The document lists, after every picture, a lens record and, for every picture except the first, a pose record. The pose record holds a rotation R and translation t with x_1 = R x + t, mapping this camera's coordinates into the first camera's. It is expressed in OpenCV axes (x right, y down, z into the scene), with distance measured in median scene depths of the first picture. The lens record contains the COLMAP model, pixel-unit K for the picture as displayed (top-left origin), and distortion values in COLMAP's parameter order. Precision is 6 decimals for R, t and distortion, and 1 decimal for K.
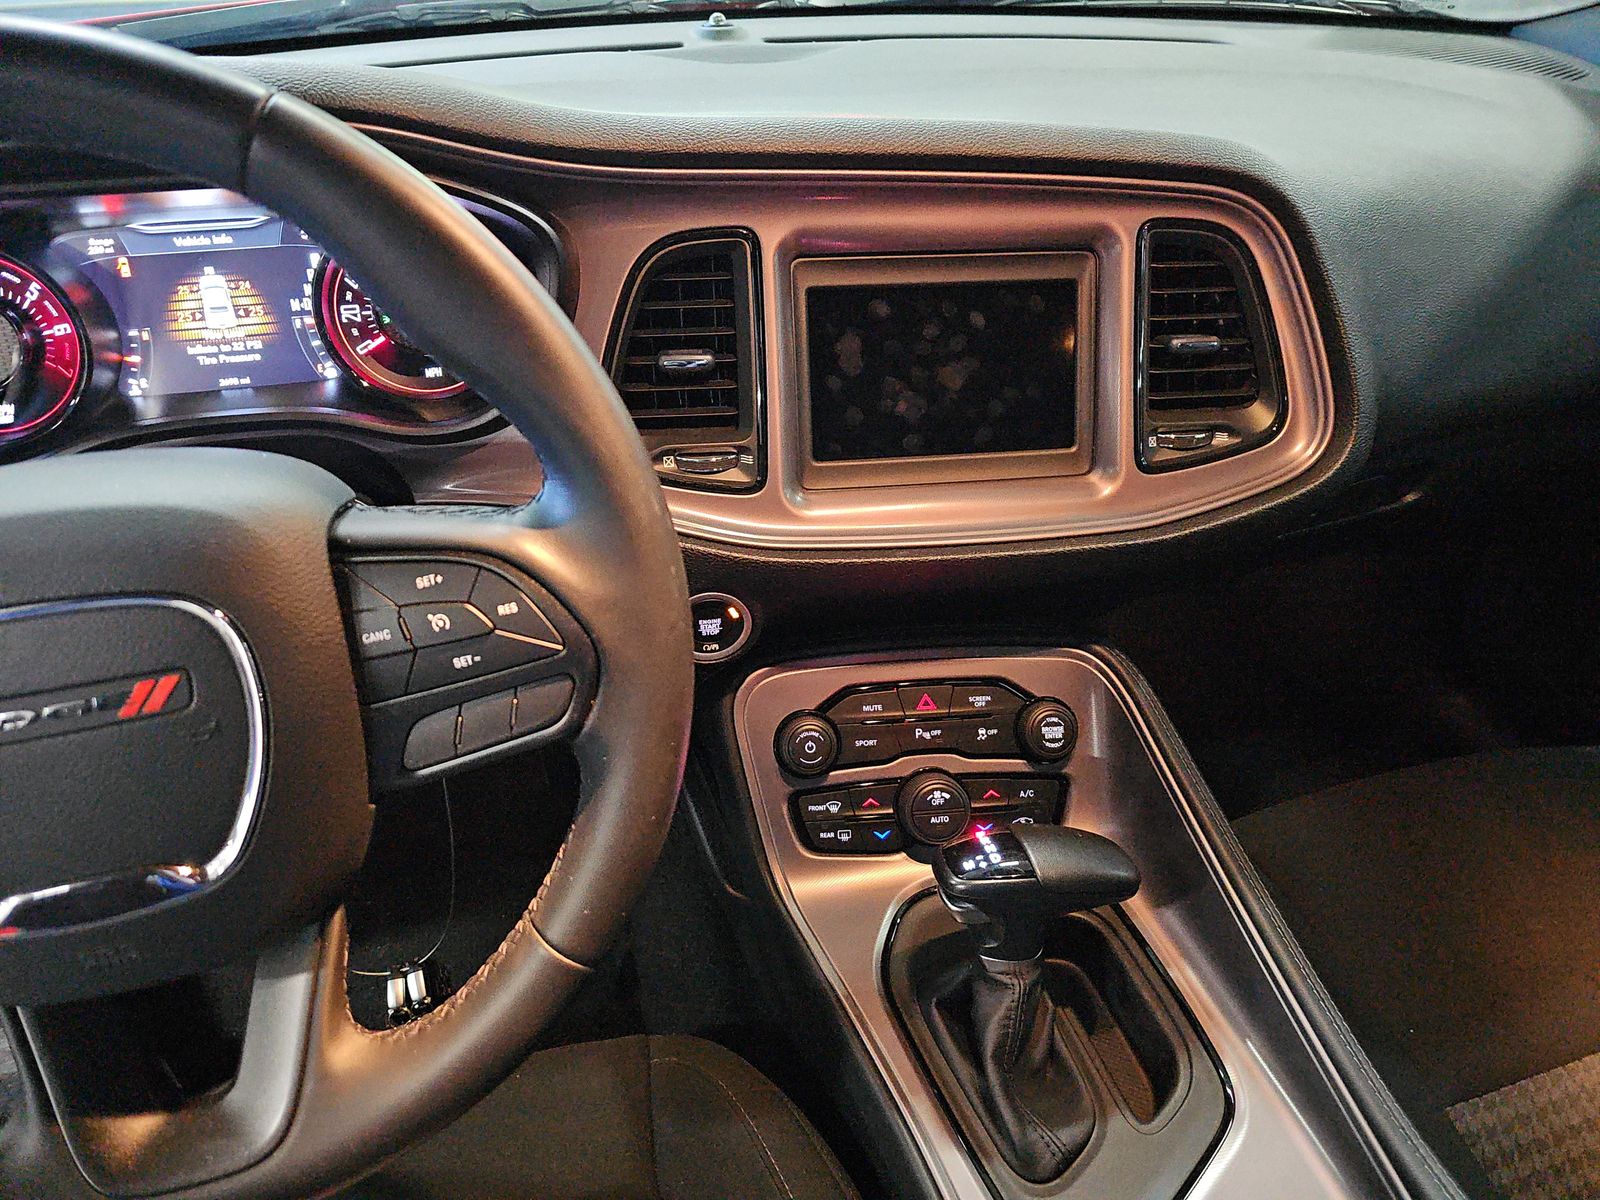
lens RADIAL K [[1073.6, 0, 803.3], [0, 1073.6, 541.5], [0, 0, 1]] dist [0.058776, -0.070058]
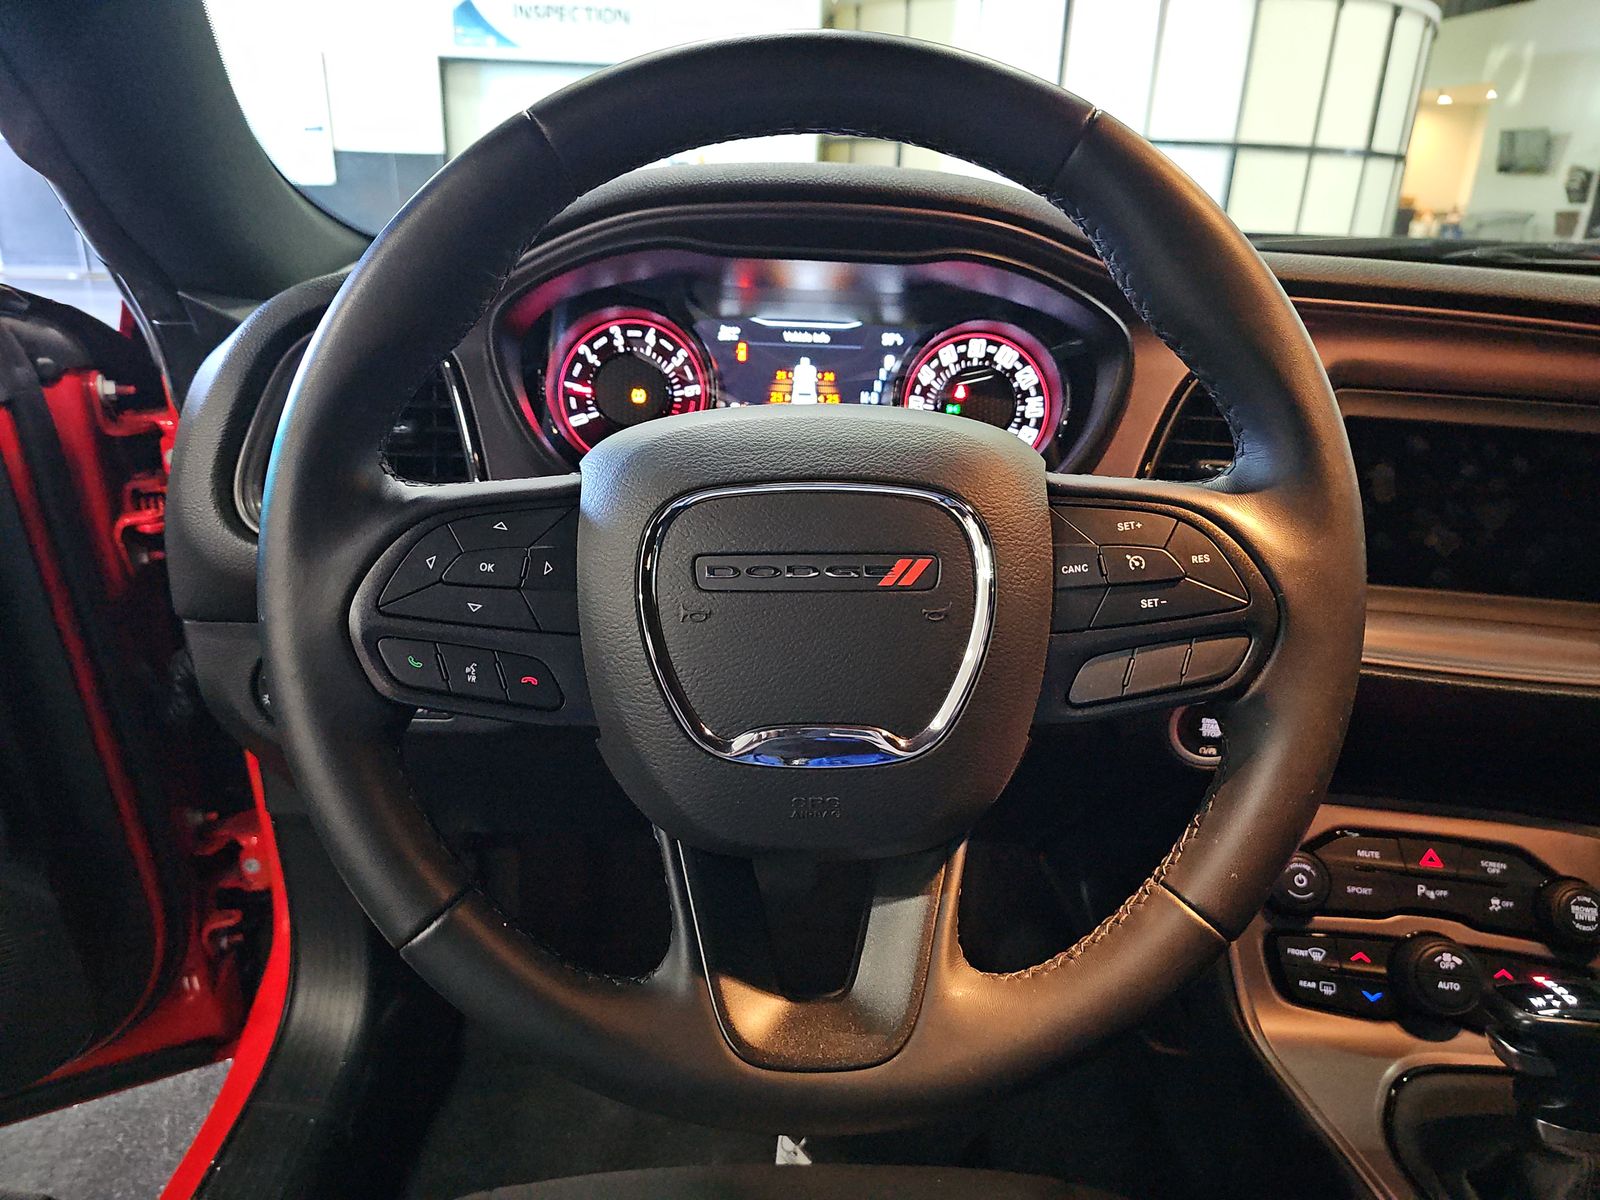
lens RADIAL K [[1067.2, 0, 800.0], [0, 1067.2, 600.0], [0, 0, 1]] dist [0.069252, -0.075268]
pose [[0.968035, 0.114493, -0.223157, -0.259823], [-0.161054, 0.965820, -0.203111, 0.239526], [0.192275, 0.232559, 0.953387, -0.055549]]
